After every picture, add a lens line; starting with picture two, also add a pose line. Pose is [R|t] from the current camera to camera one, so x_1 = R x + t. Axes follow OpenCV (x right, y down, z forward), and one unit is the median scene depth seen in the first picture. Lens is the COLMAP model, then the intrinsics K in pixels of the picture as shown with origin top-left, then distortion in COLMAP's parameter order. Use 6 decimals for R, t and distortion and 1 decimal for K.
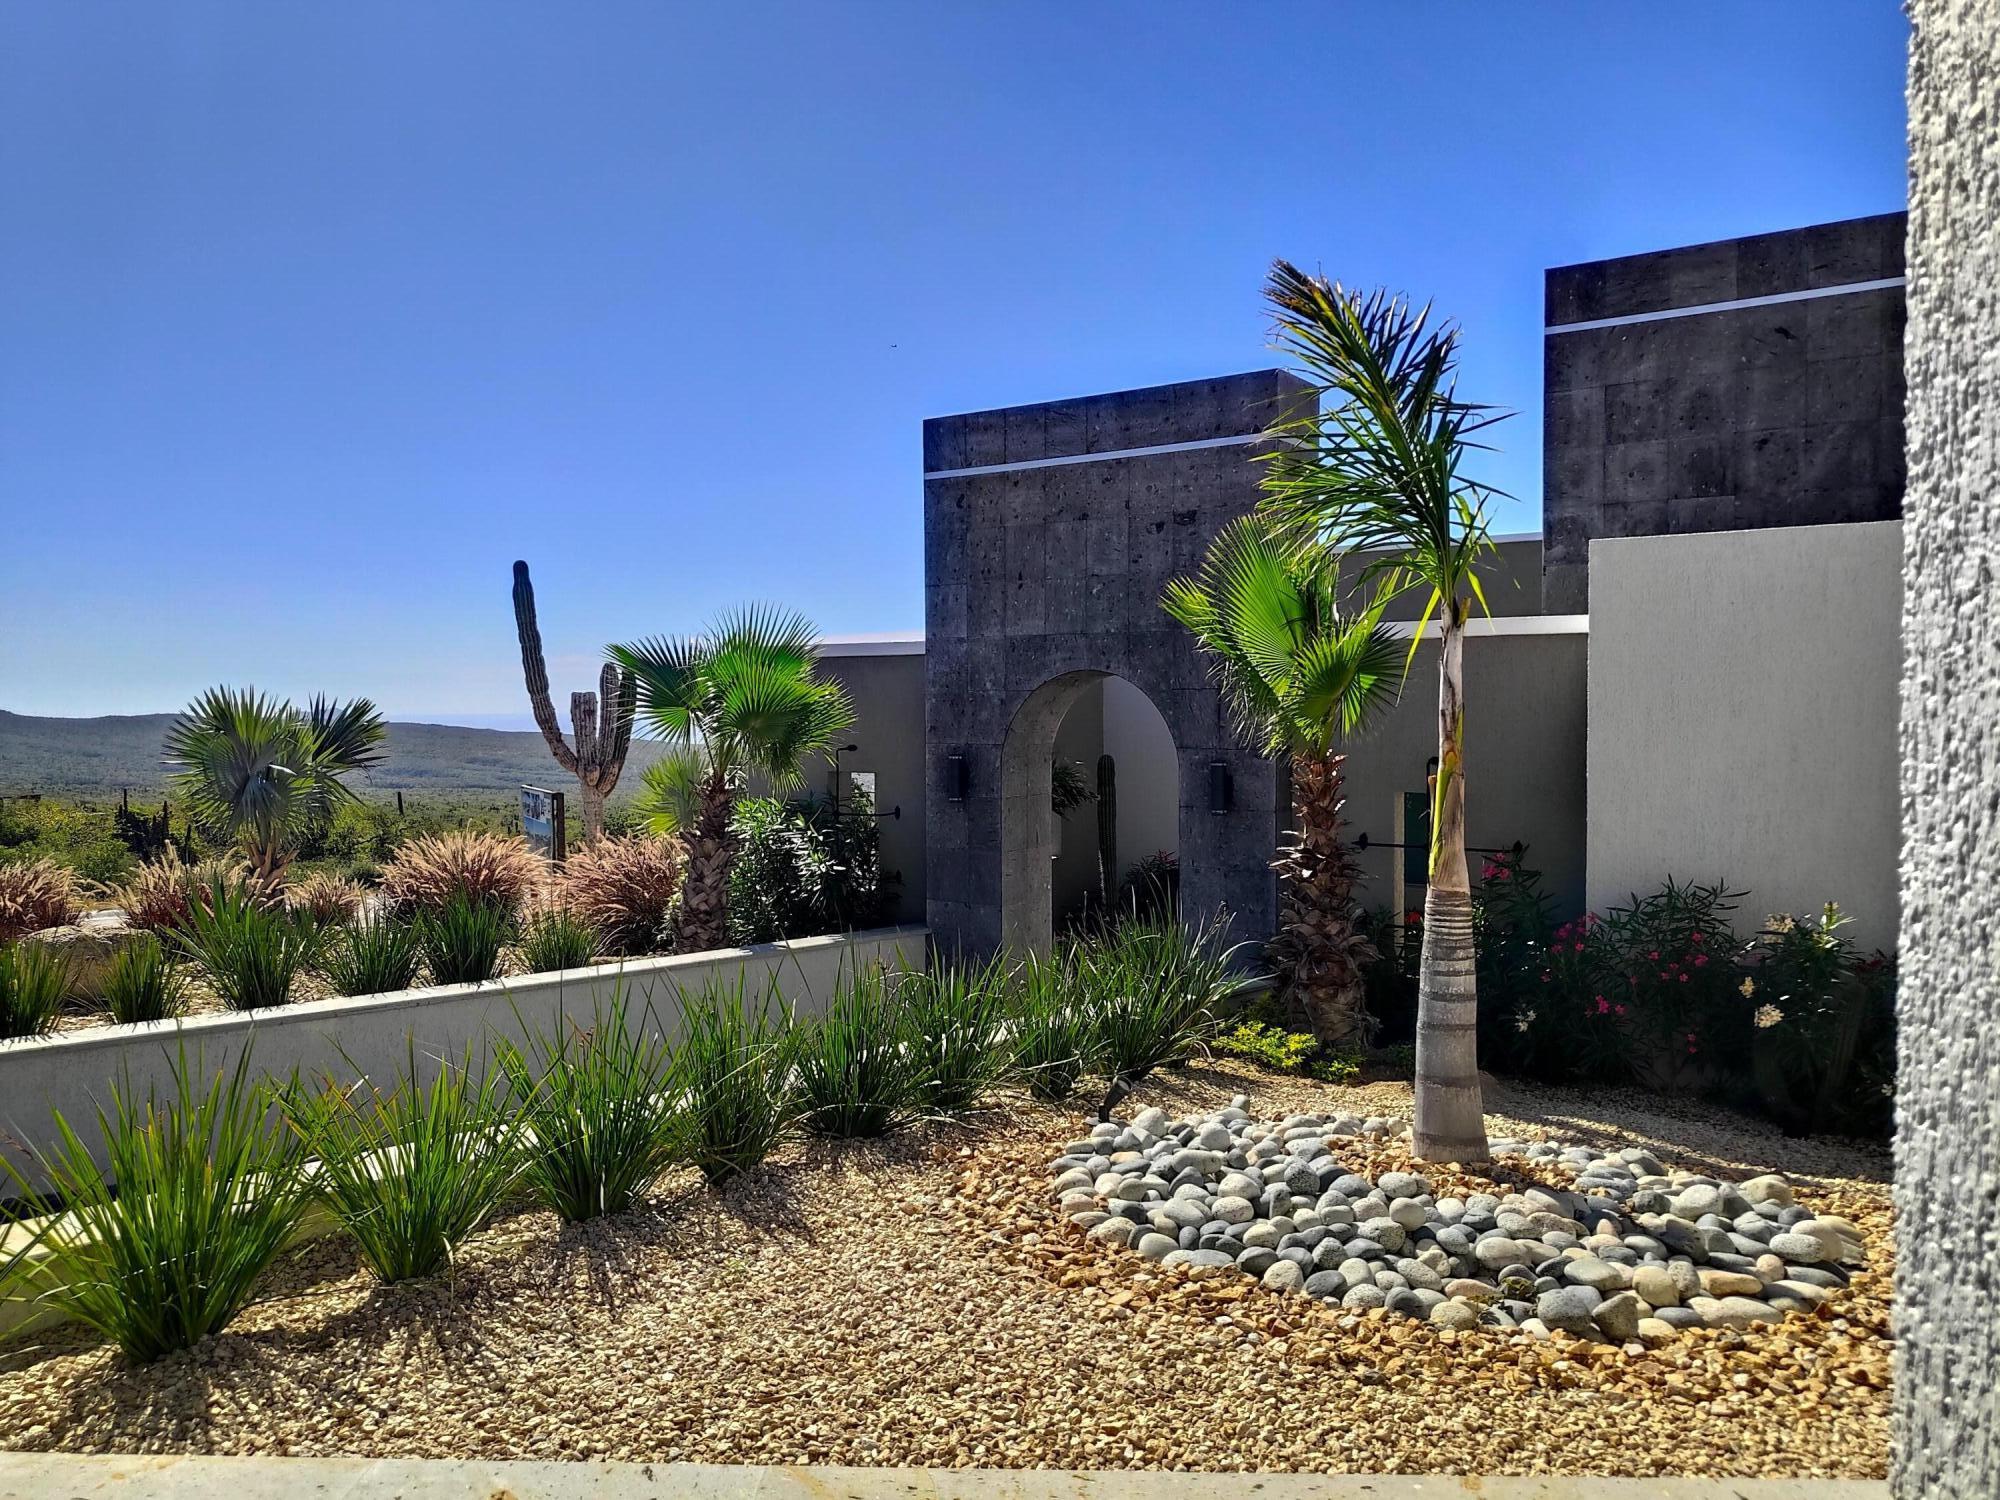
lens RADIAL K [[1466.6, 0, 1000.0], [0, 1466.6, 750.0], [0, 0, 1]] dist [0.062017, -0.097589]
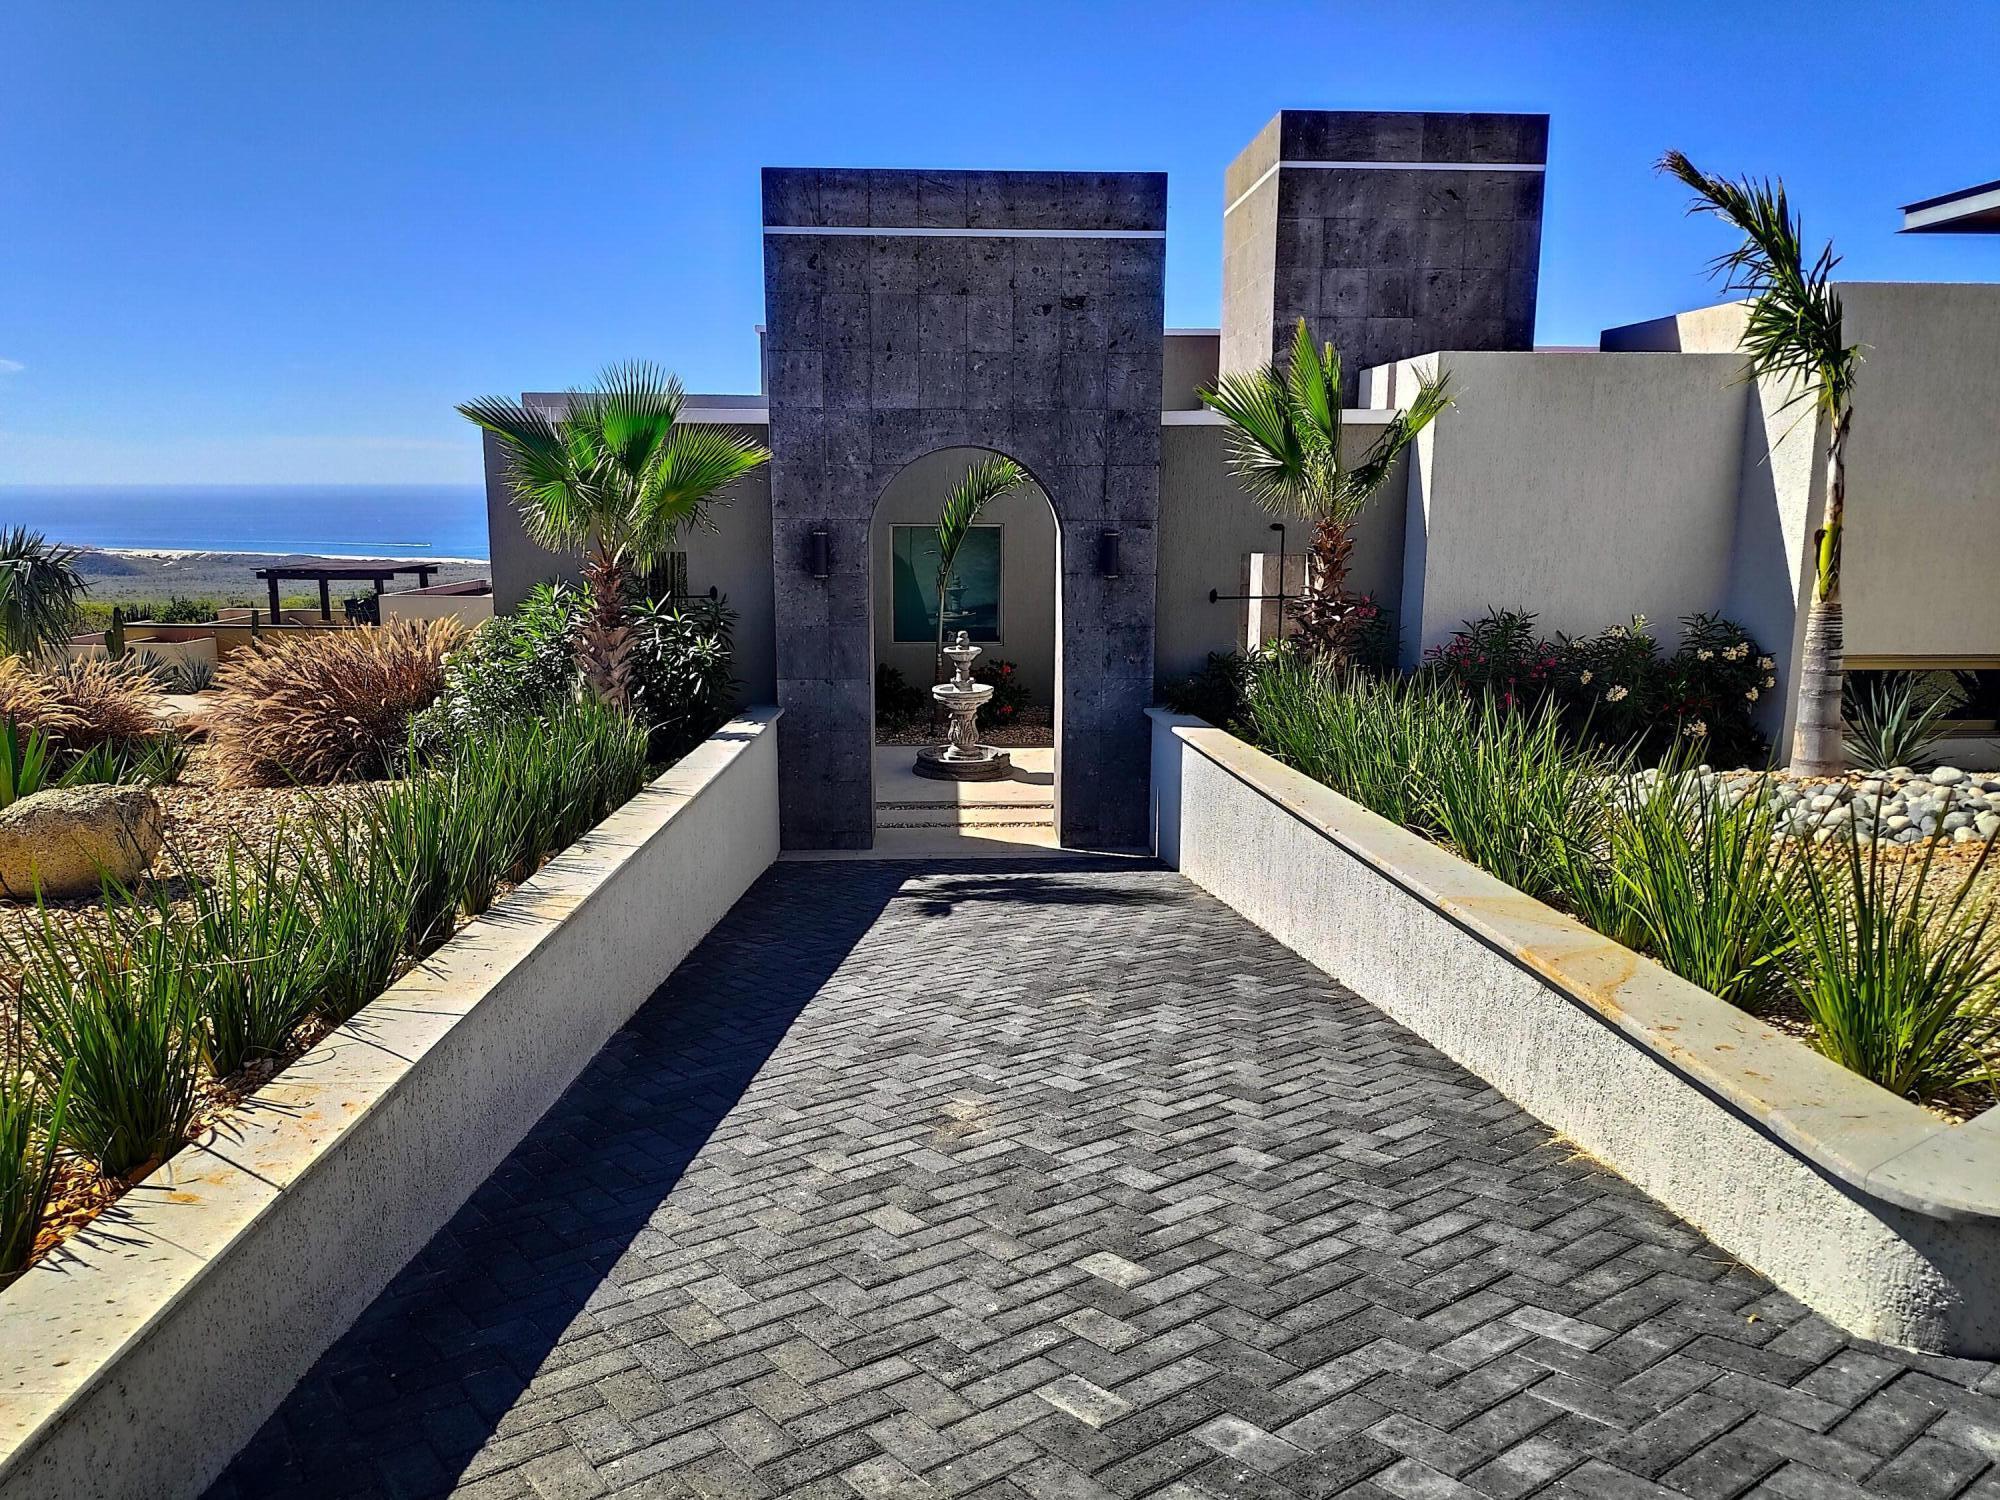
lens RADIAL K [[1466.6, 0, 1000.0], [0, 1466.6, 750.0], [0, 0, 1]] dist [0.062017, -0.097589]
pose [[0.790141, -0.106609, 0.603582, -0.587435], [0.014975, 0.987821, 0.154872, -0.001917], [-0.612742, -0.113332, 0.782114, 0.144885]]
